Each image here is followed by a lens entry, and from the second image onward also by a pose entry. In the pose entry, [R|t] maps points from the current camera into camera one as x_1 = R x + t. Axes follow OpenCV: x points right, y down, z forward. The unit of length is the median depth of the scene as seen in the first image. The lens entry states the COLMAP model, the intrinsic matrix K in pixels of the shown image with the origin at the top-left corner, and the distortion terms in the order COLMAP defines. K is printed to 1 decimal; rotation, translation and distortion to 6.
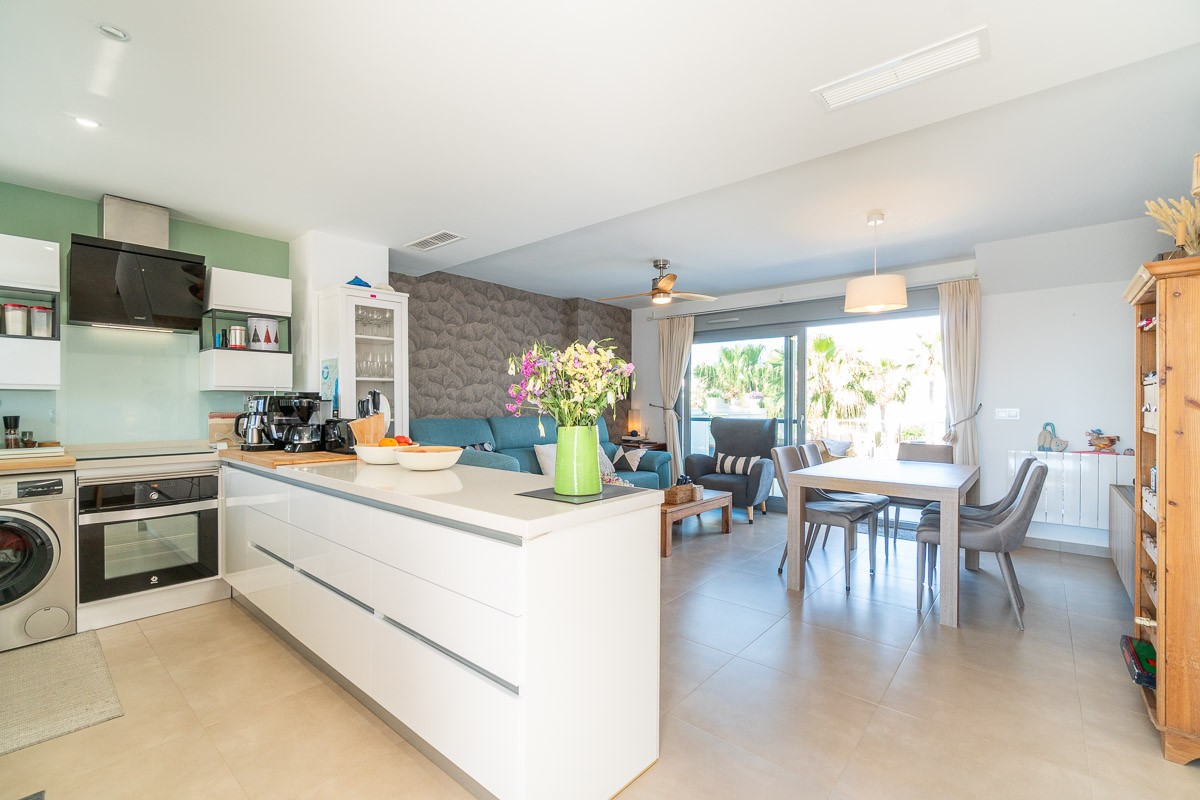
lens RADIAL K [[523.0, 0, 592.7], [0, 523.0, 405.5], [0, 0, 1]] dist [0.003438, -0.006715]
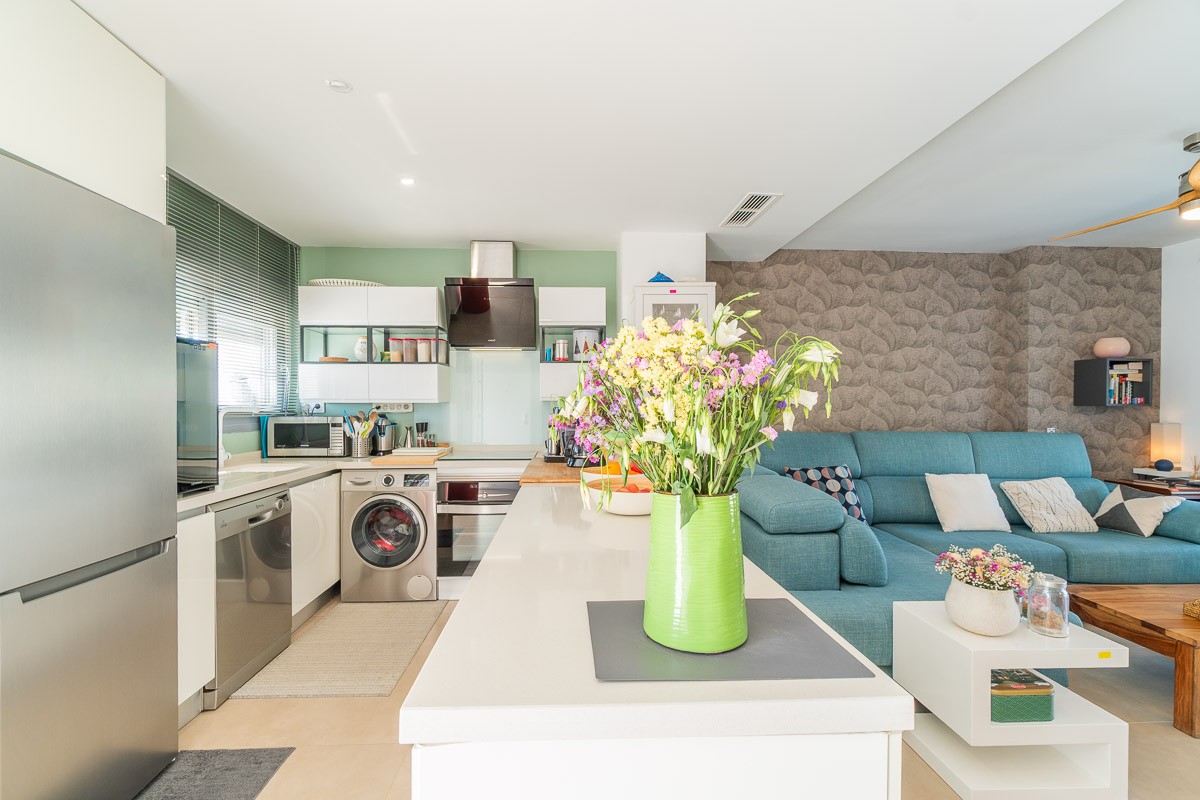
lens RADIAL K [[525.6, 0, 584.9], [0, 525.6, 408.4], [0, 0, 1]] dist [-0.004216, 0.003041]
pose [[0.687583, 0.005260, -0.726087, 0.074781], [-0.001847, 0.999983, 0.005495, -0.011860], [0.726104, -0.002437, 0.687581, 0.185466]]
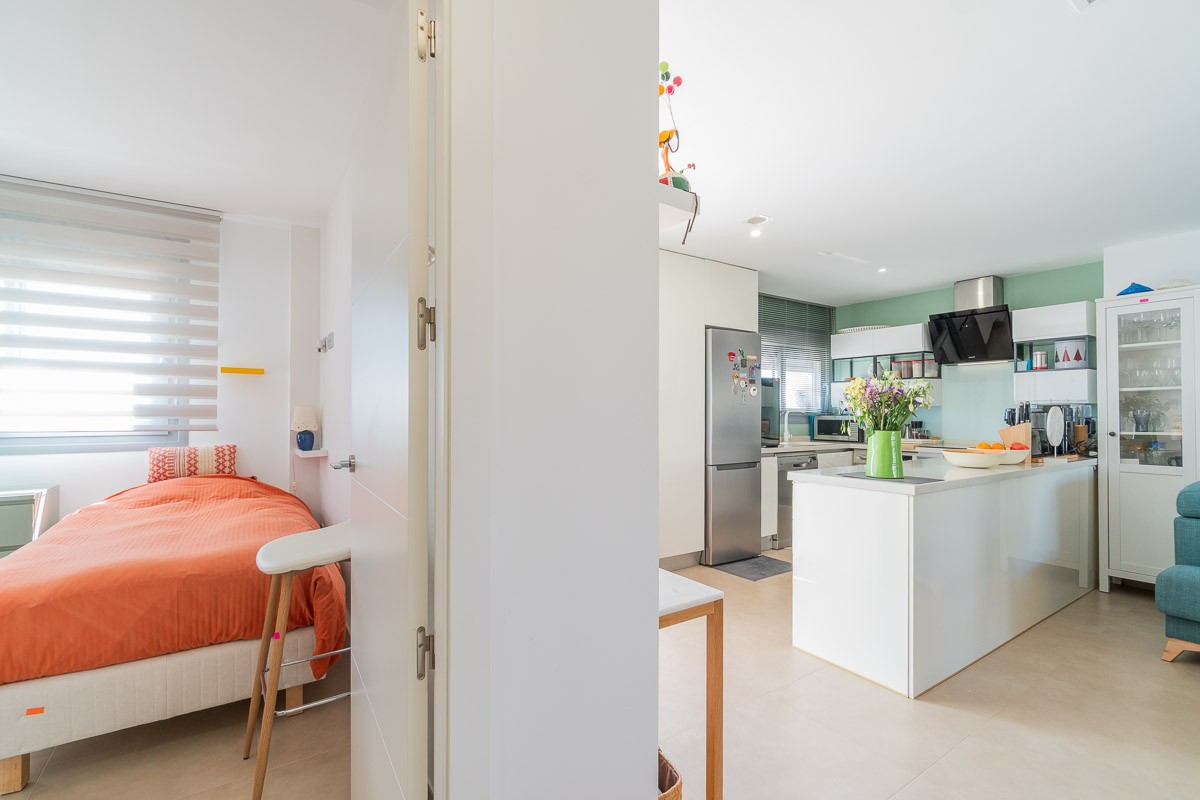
lens RADIAL K [[529.3, 0, 584.0], [0, 529.3, 405.6], [0, 0, 1]] dist [-0.000977, 0.000255]
pose [[-0.267989, -0.013112, -0.963333, 0.489155], [-0.004389, 0.999914, -0.012389, -0.002770], [0.963412, 0.000907, -0.268023, 0.182814]]
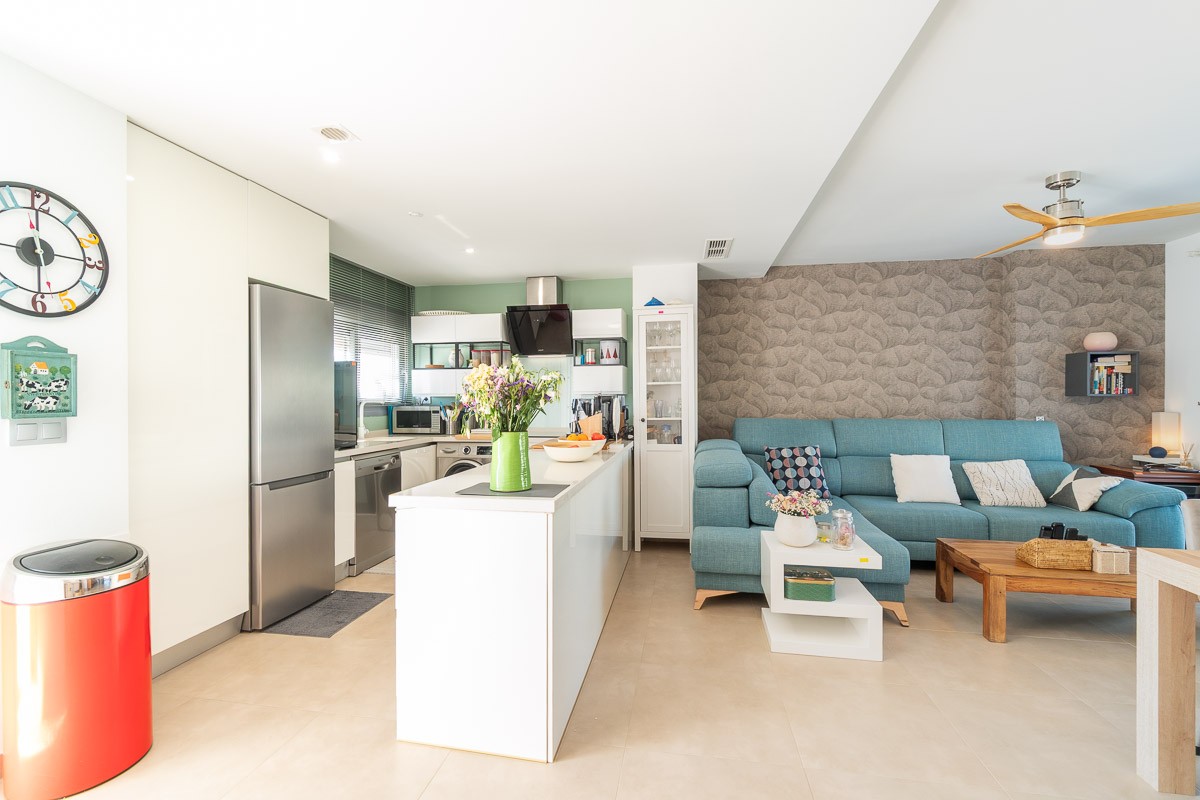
lens RADIAL K [[525.5, 0, 594.9], [0, 525.5, 399.2], [0, 0, 1]] dist [0.002865, 0.001171]
pose [[0.513517, 0.000290, -0.858079, 0.327645], [0.001953, 0.999997, 0.001507, -0.010812], [0.858077, -0.002450, 0.513515, 0.172685]]
